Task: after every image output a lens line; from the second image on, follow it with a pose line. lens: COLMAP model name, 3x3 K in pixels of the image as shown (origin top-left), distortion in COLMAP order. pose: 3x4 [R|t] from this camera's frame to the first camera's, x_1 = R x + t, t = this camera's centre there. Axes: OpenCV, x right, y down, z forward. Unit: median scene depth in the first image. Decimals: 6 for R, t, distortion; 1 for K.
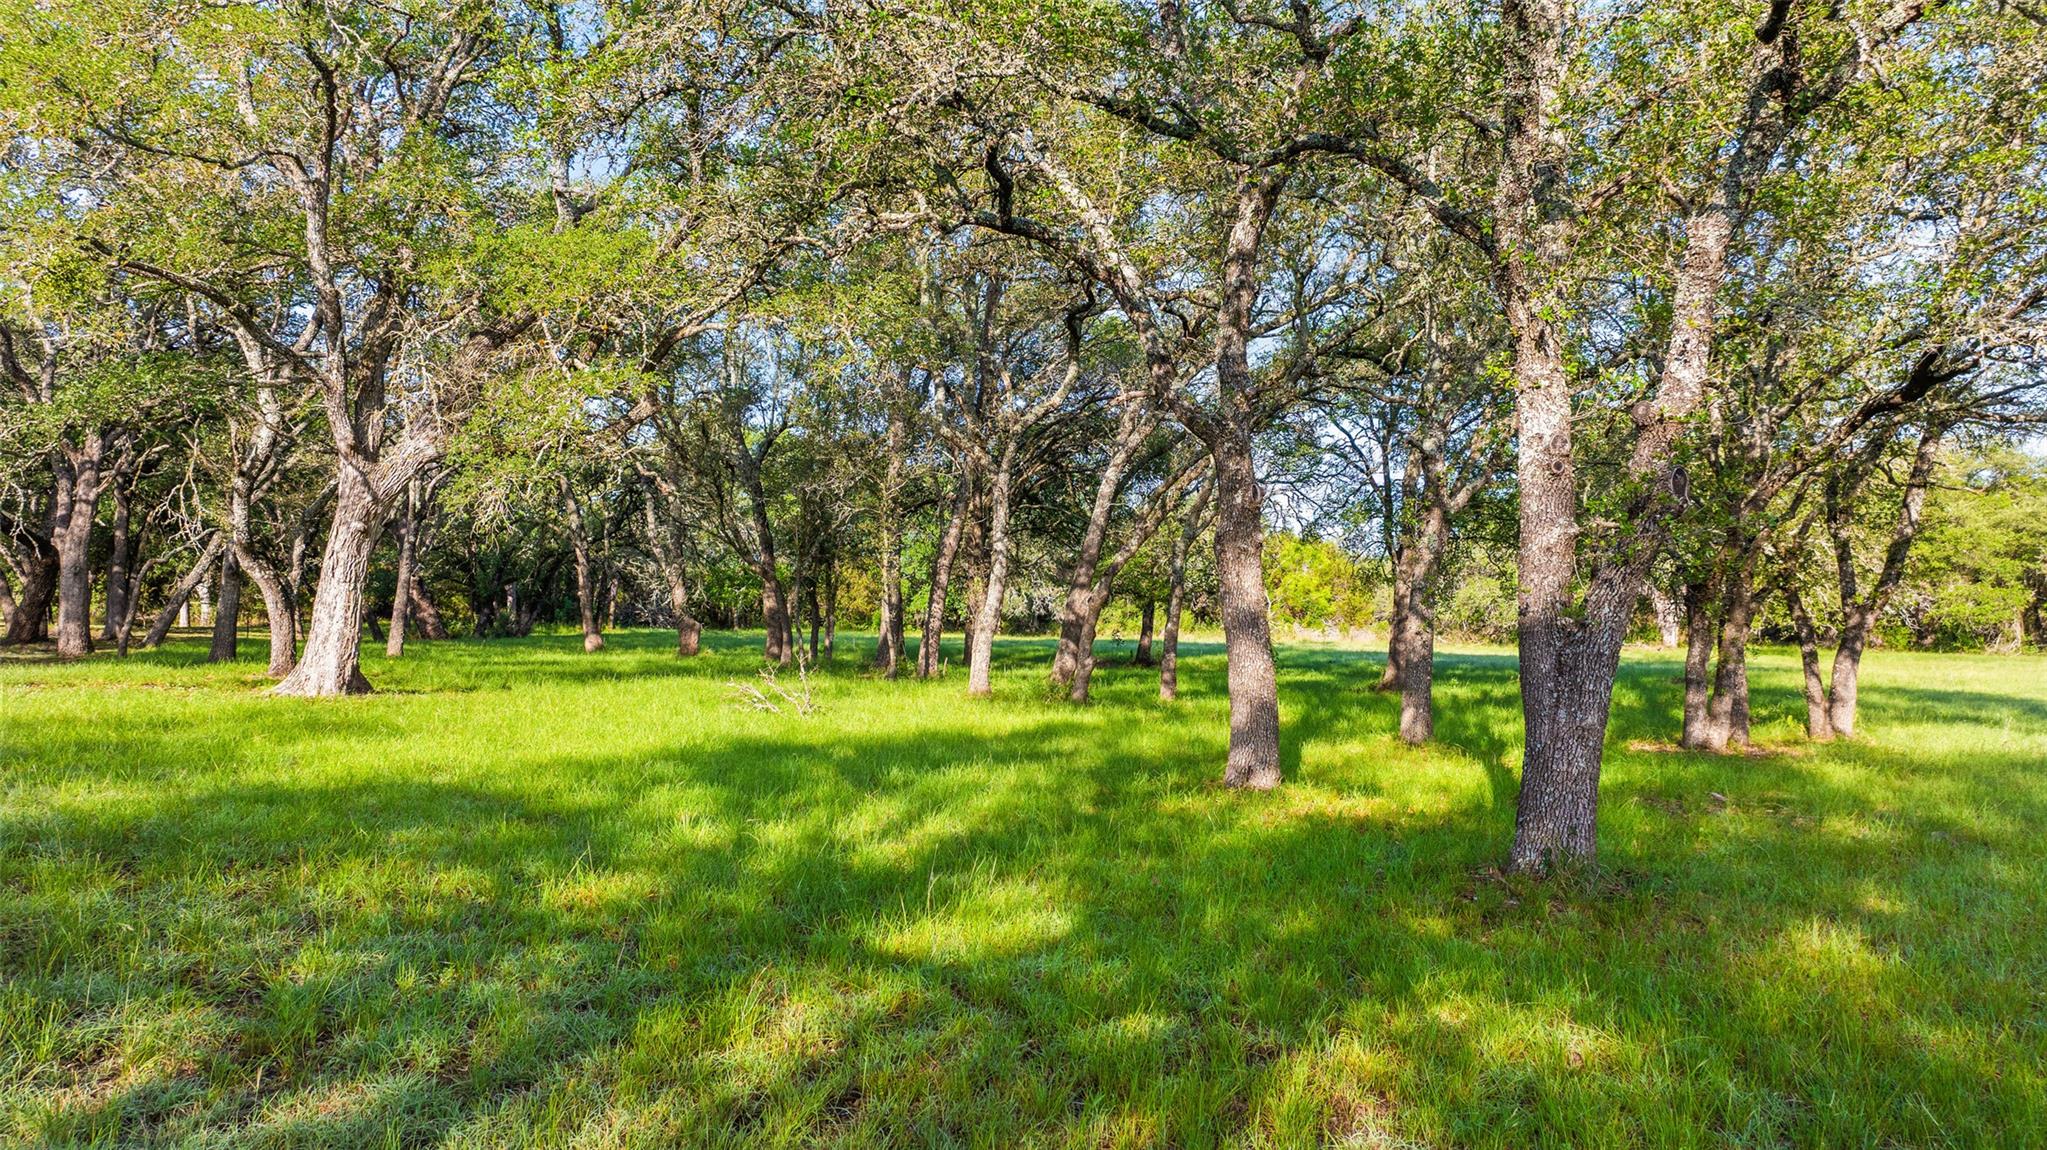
lens RADIAL K [[1436.7, 0, 1020.3], [0, 1436.7, 565.7], [0, 0, 1]] dist [-0.016613, -0.004353]
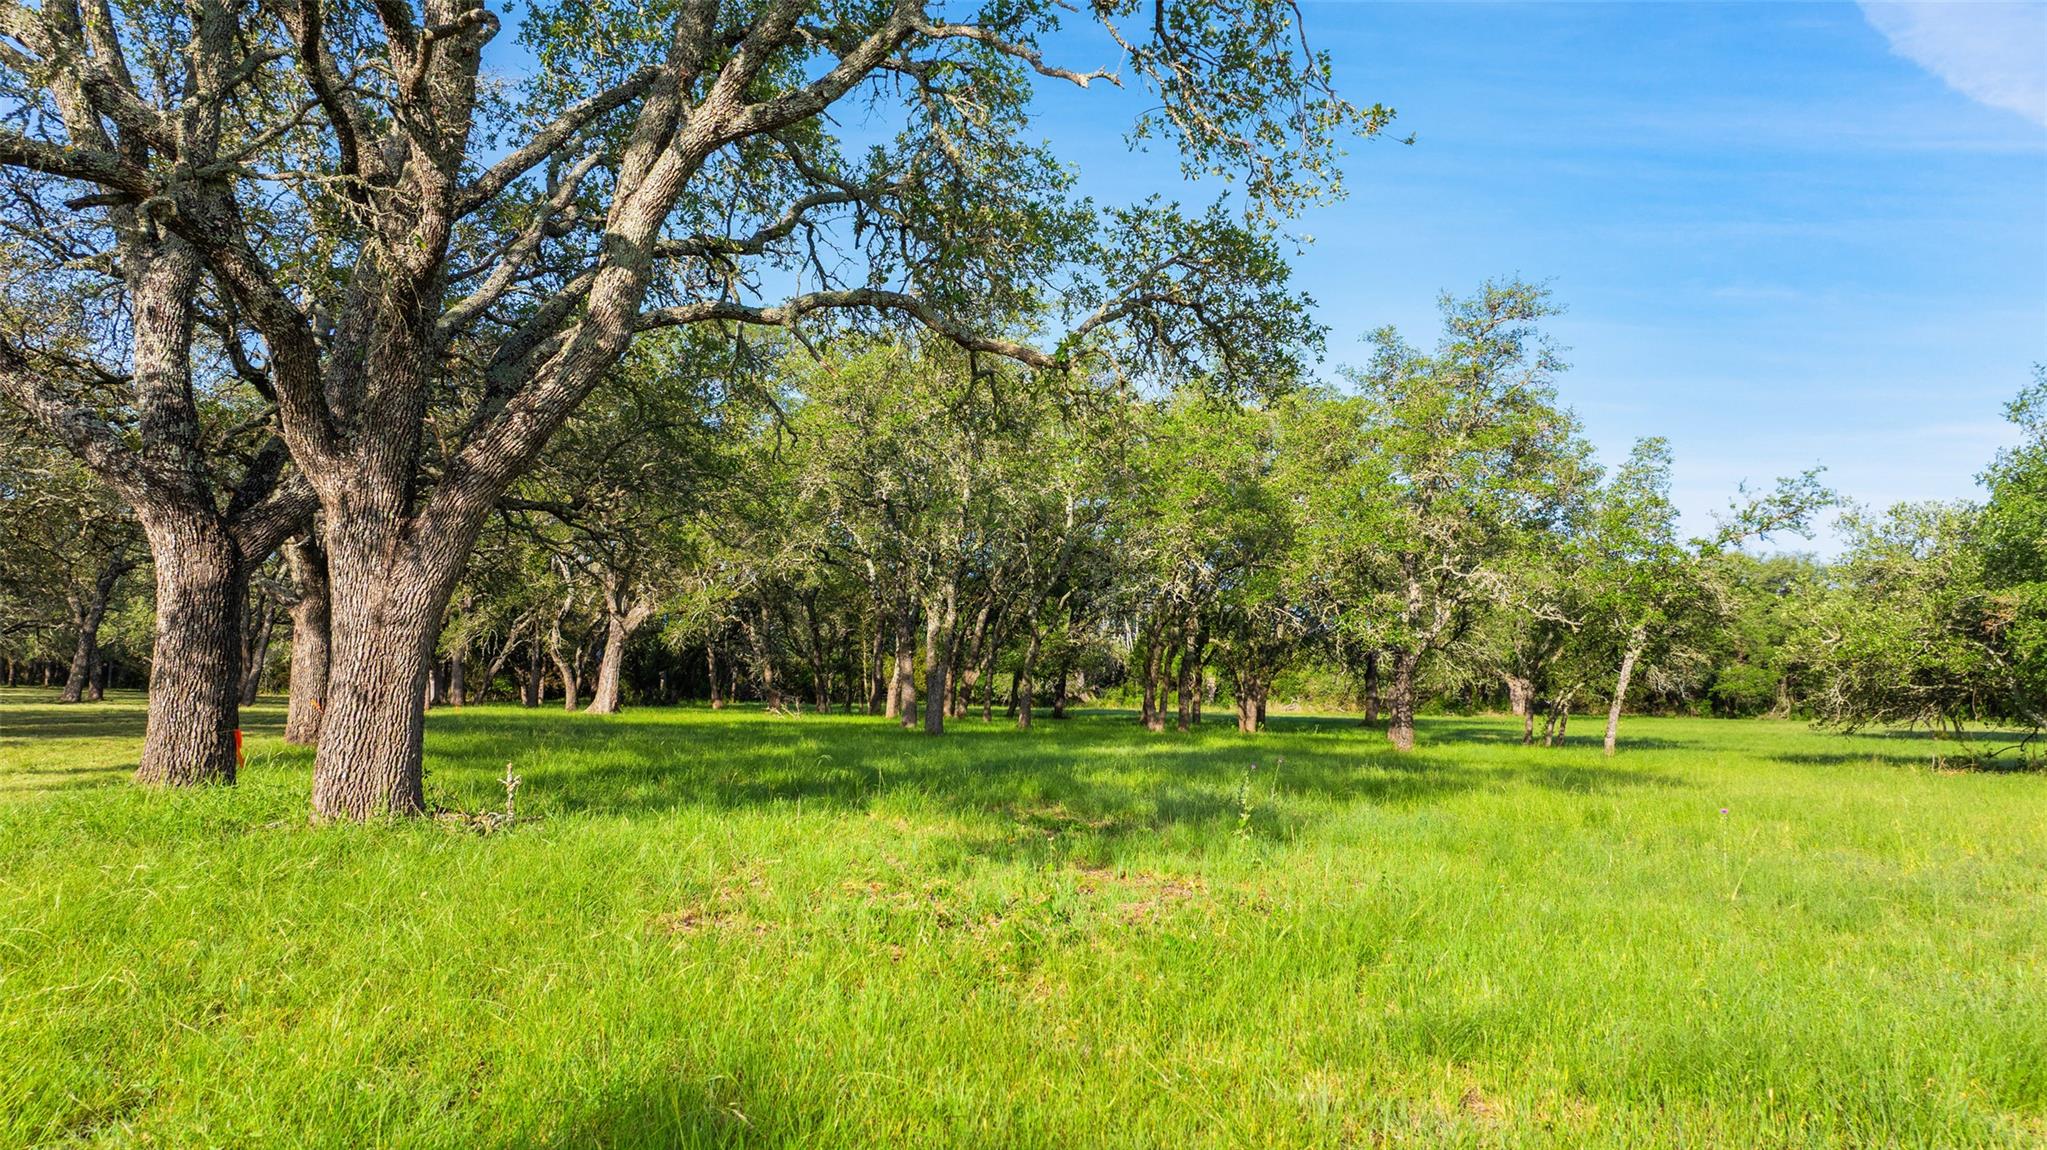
lens RADIAL K [[1421.5, 0, 1033.8], [0, 1421.5, 572.6], [0, 0, 1]] dist [-0.034316, 0.034096]
pose [[0.997132, -0.008258, -0.075228, 0.097788], [0.004005, 0.998394, -0.056511, -0.002368], [0.075574, 0.056048, 0.995564, -0.313111]]
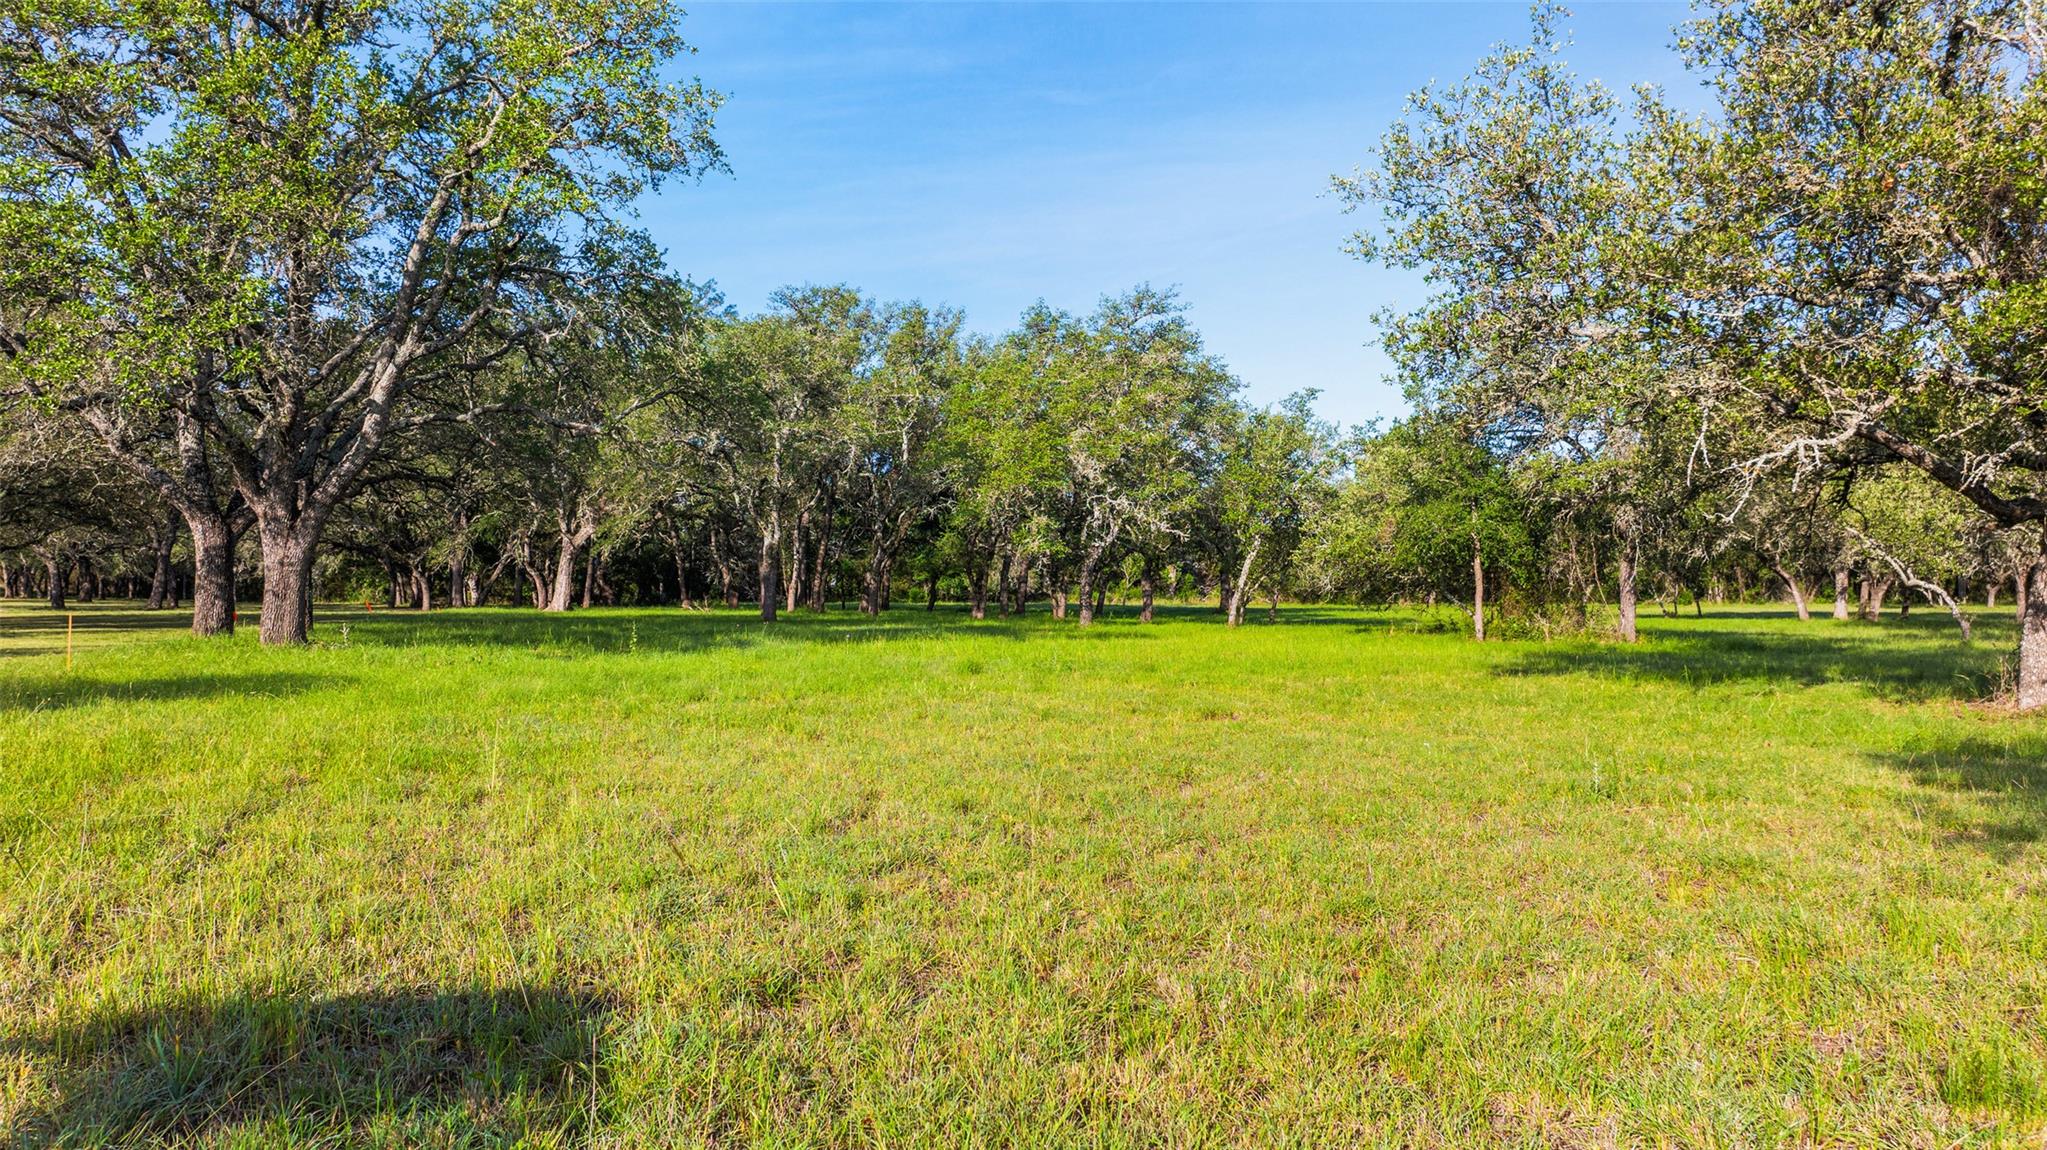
lens RADIAL K [[1436.7, 0, 1020.3], [0, 1436.7, 565.7], [0, 0, 1]] dist [-0.016613, -0.004353]
pose [[0.991914, -0.019432, -0.125417, 0.206992], [0.020816, 0.999736, 0.009738, -0.004436], [0.125194, -0.012270, 0.992056, -0.452843]]
